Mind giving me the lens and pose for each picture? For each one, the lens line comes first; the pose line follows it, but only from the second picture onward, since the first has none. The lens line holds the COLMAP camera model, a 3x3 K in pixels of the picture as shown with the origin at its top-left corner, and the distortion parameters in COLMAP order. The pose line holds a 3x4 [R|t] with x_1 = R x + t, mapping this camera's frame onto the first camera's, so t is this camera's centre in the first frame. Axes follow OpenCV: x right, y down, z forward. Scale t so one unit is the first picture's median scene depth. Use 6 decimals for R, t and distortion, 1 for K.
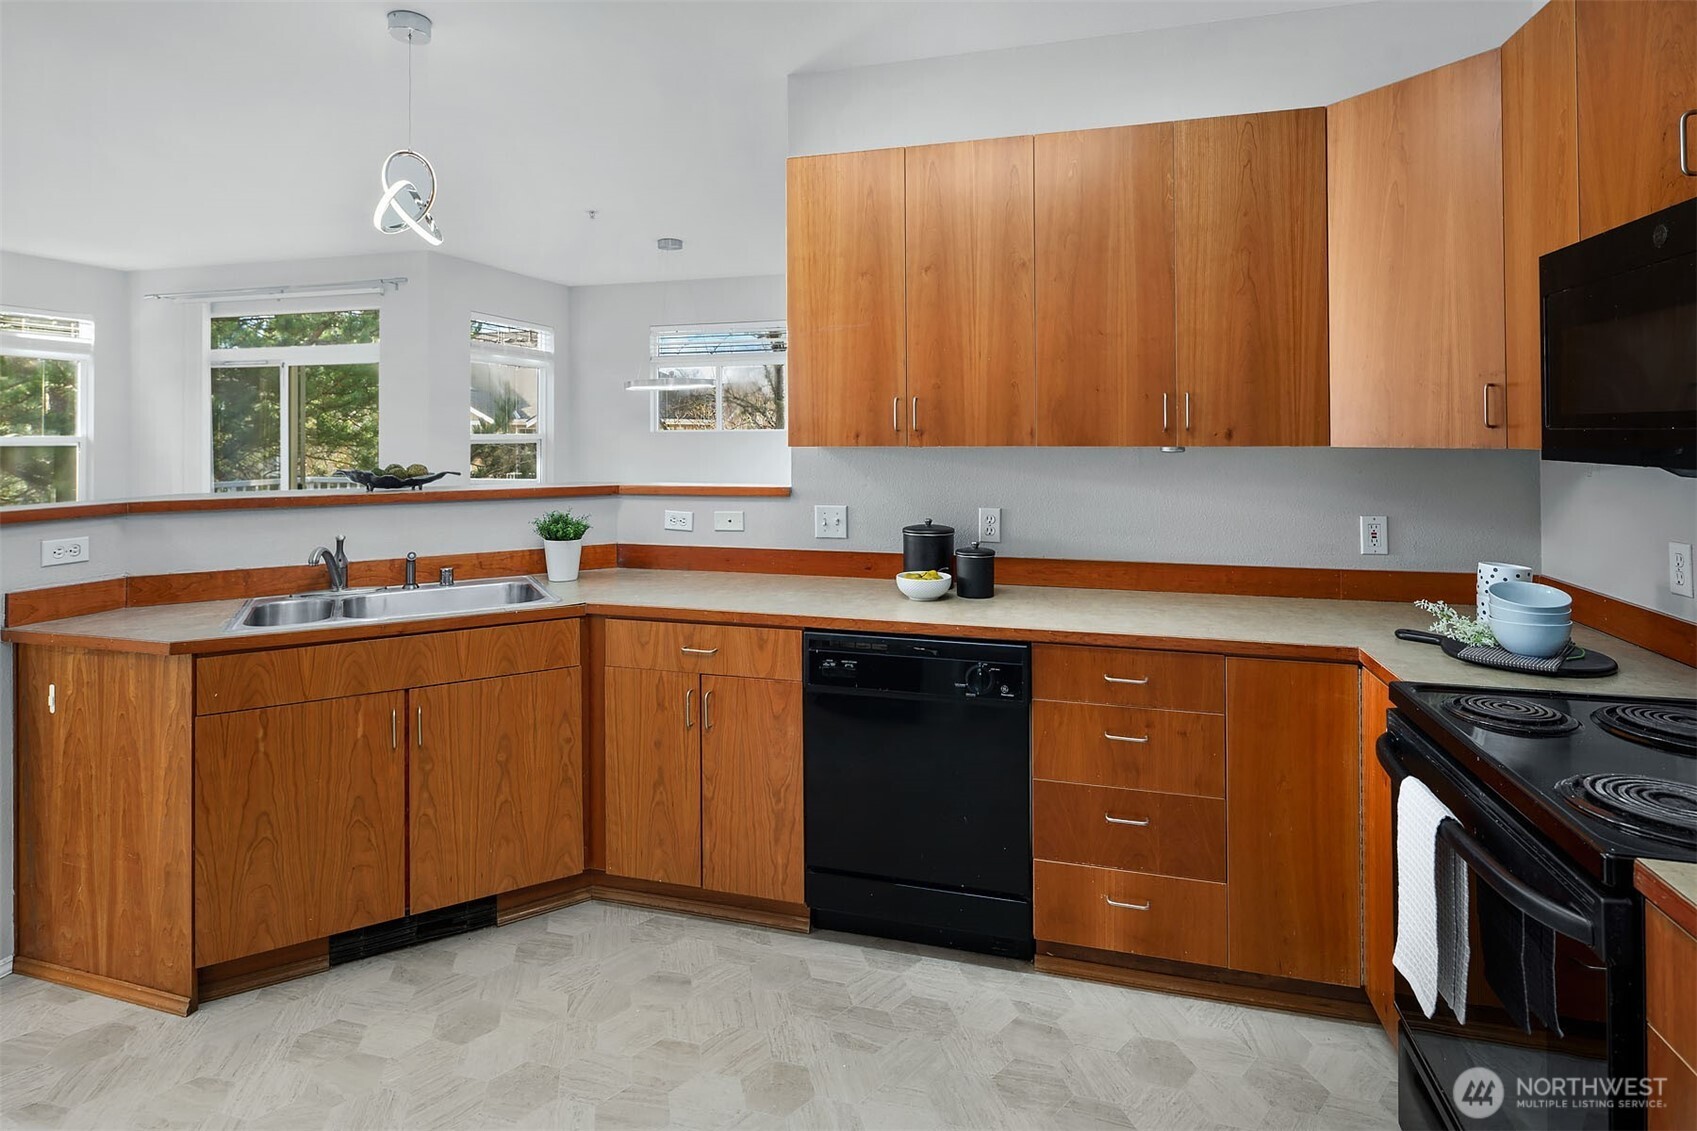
lens RADIAL K [[861.5, 0, 845.9], [0, 861.5, 422.0], [0, 0, 1]] dist [0.004365, -0.000188]
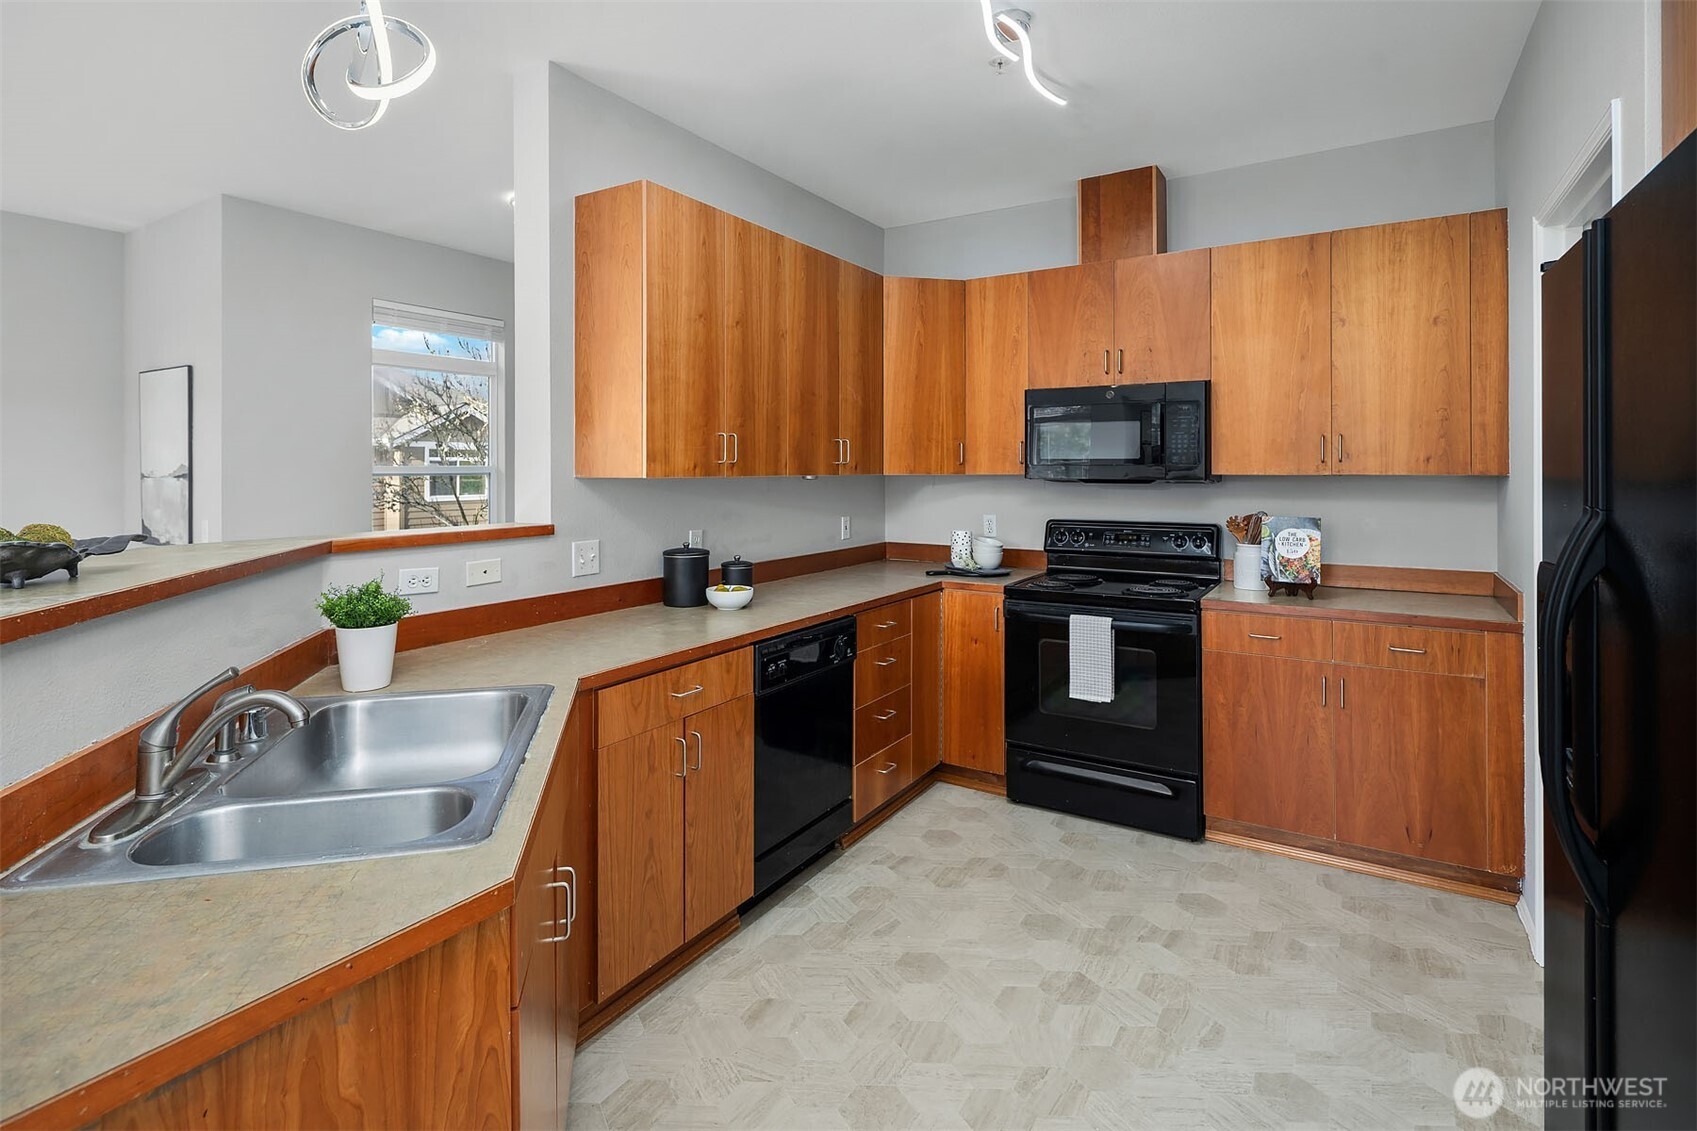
lens RADIAL K [[830.5, 0, 841.3], [0, 830.5, 461.1], [0, 0, 1]] dist [-0.006125, -0.000845]
pose [[0.281159, 0.014247, 0.959555, -1.029097], [-0.013833, 0.999846, -0.010792, 0.020561], [-0.959561, -0.010240, 0.281313, 0.604684]]
